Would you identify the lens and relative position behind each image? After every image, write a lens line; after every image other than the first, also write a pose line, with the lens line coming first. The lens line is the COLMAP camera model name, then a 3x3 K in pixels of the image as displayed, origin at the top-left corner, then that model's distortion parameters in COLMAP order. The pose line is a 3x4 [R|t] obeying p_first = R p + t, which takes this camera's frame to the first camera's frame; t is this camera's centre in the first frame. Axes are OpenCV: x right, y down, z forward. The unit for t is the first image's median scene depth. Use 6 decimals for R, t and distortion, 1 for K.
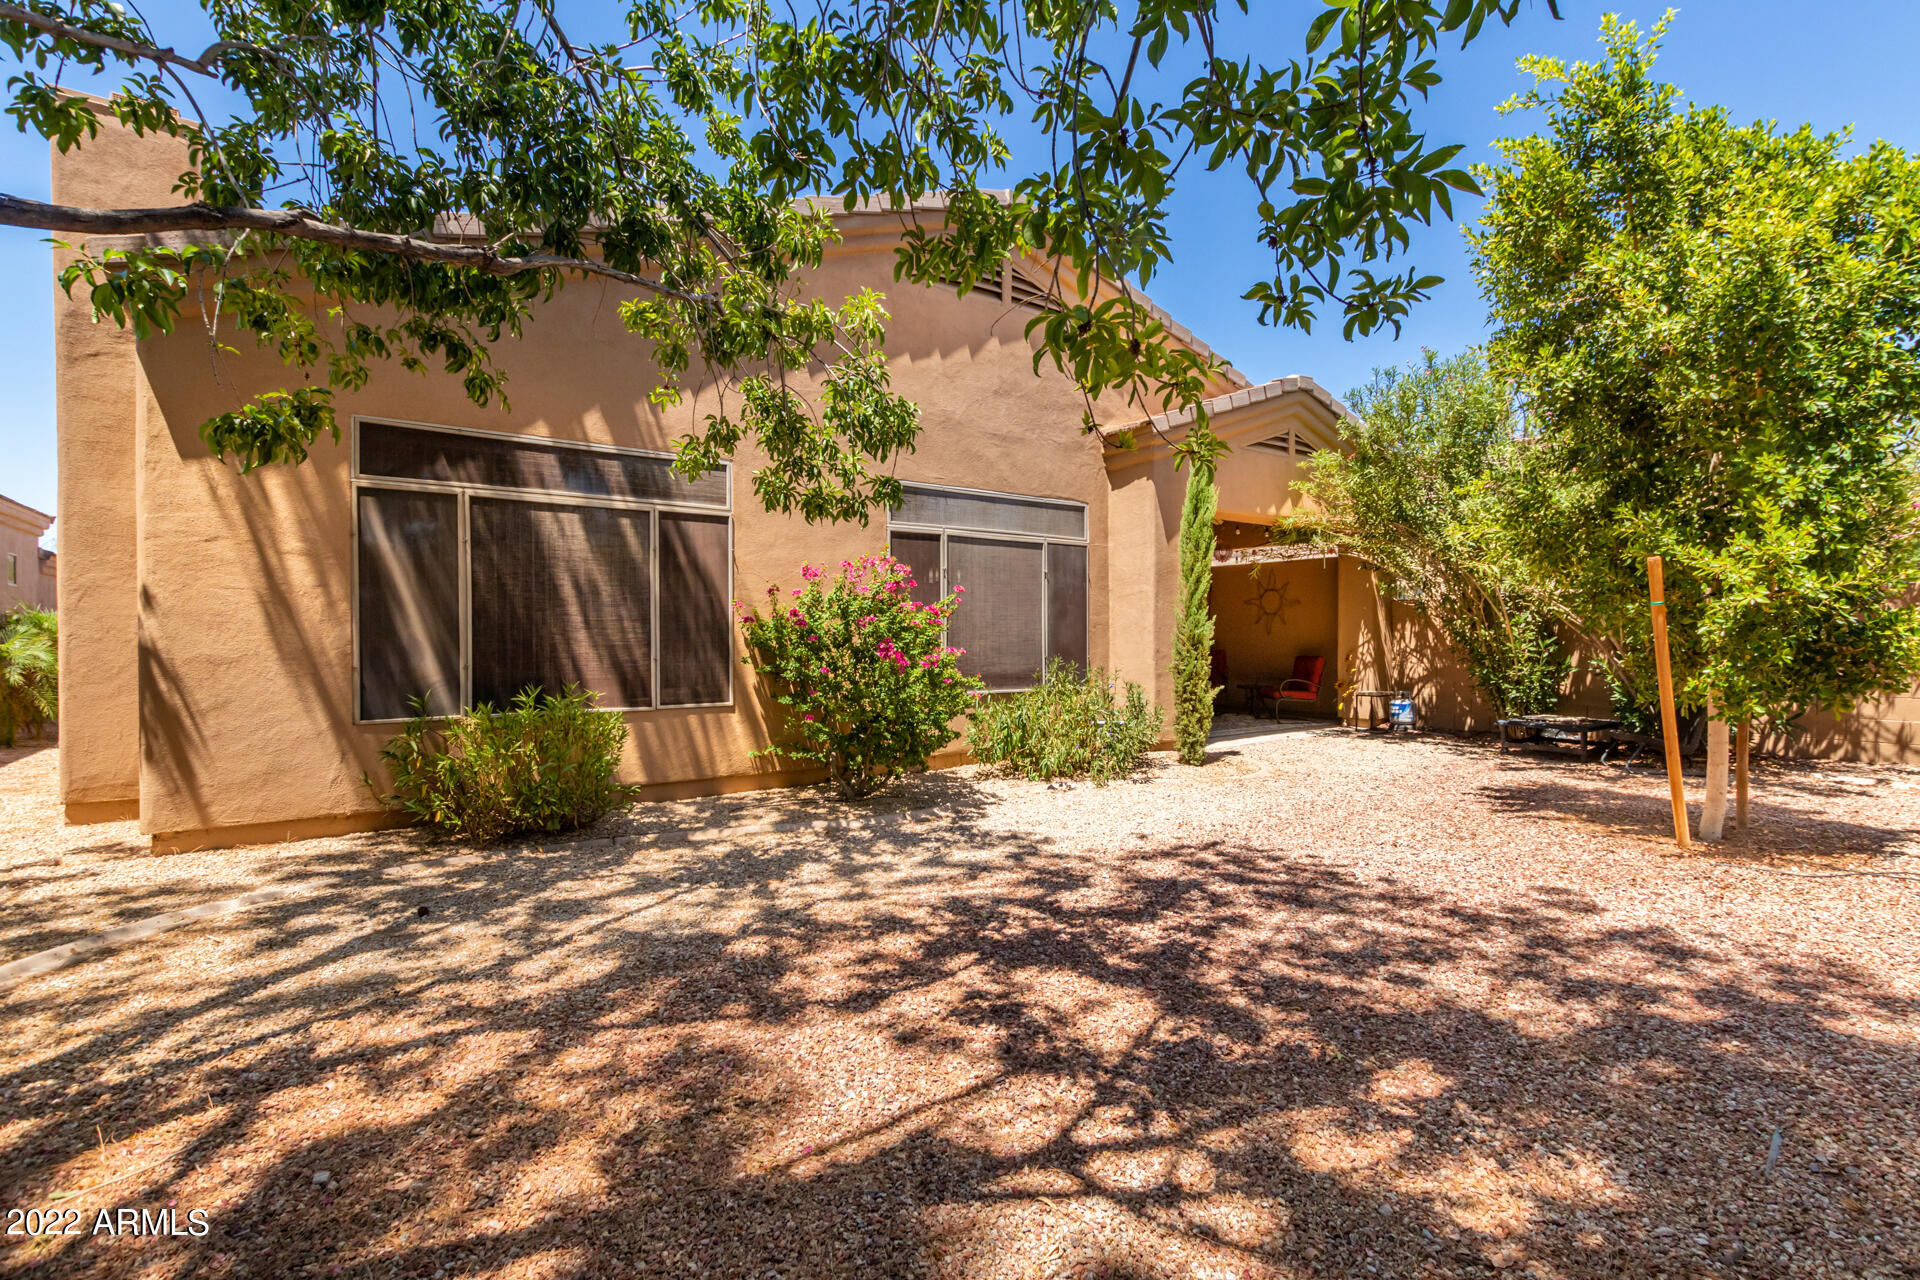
lens RADIAL K [[877.6, 0, 966.1], [0, 877.6, 644.2], [0, 0, 1]] dist [0.010172, -0.000972]
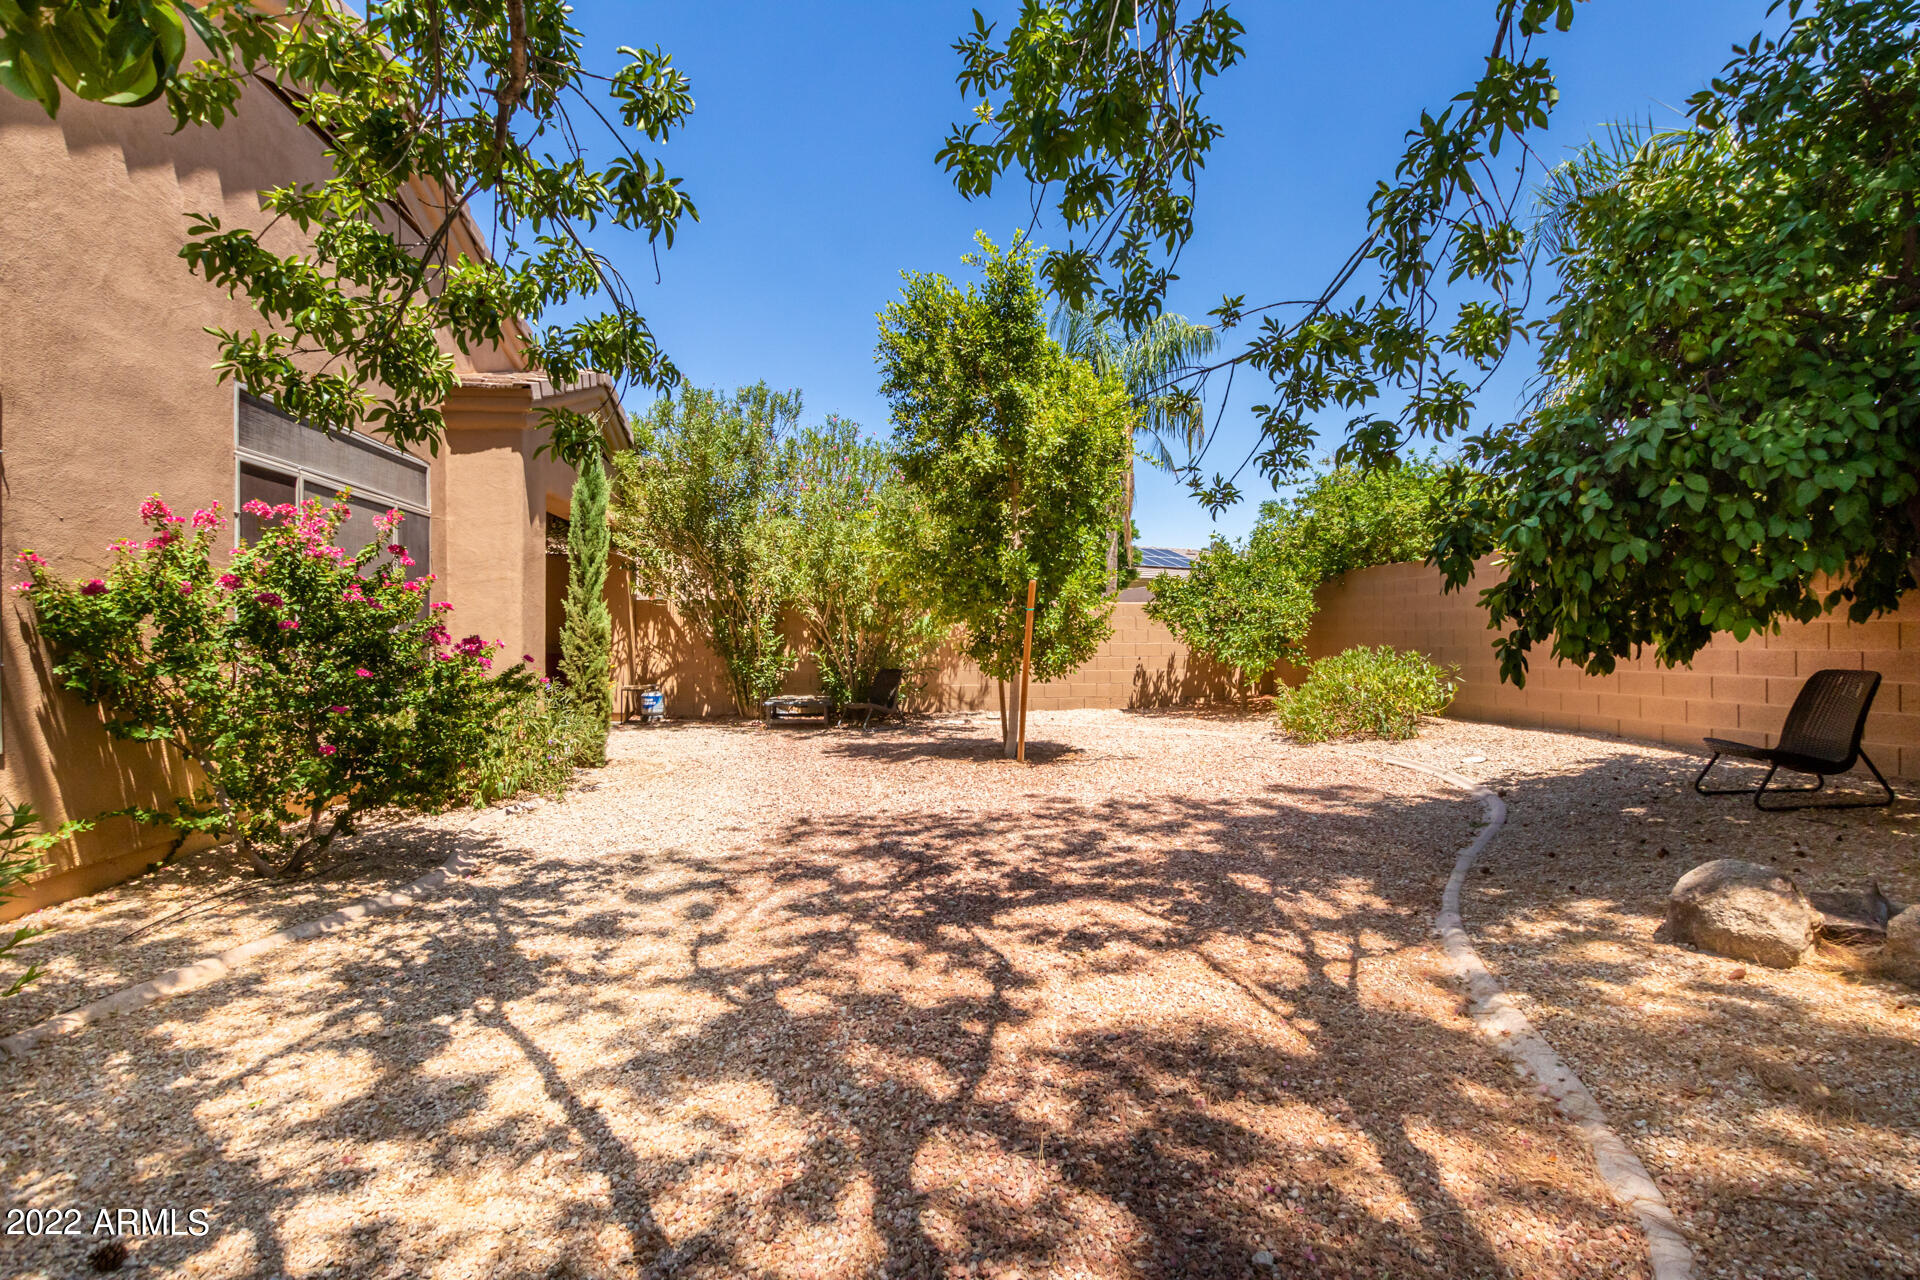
lens RADIAL K [[877.6, 0, 967.3], [0, 877.6, 637.3], [0, 0, 1]] dist [0.010172, -0.000972]
pose [[0.444639, 0.004170, 0.895700, -0.856185], [0.006674, 0.999946, -0.007968, 0.017487], [-0.895685, 0.009521, 0.444587, 0.476969]]
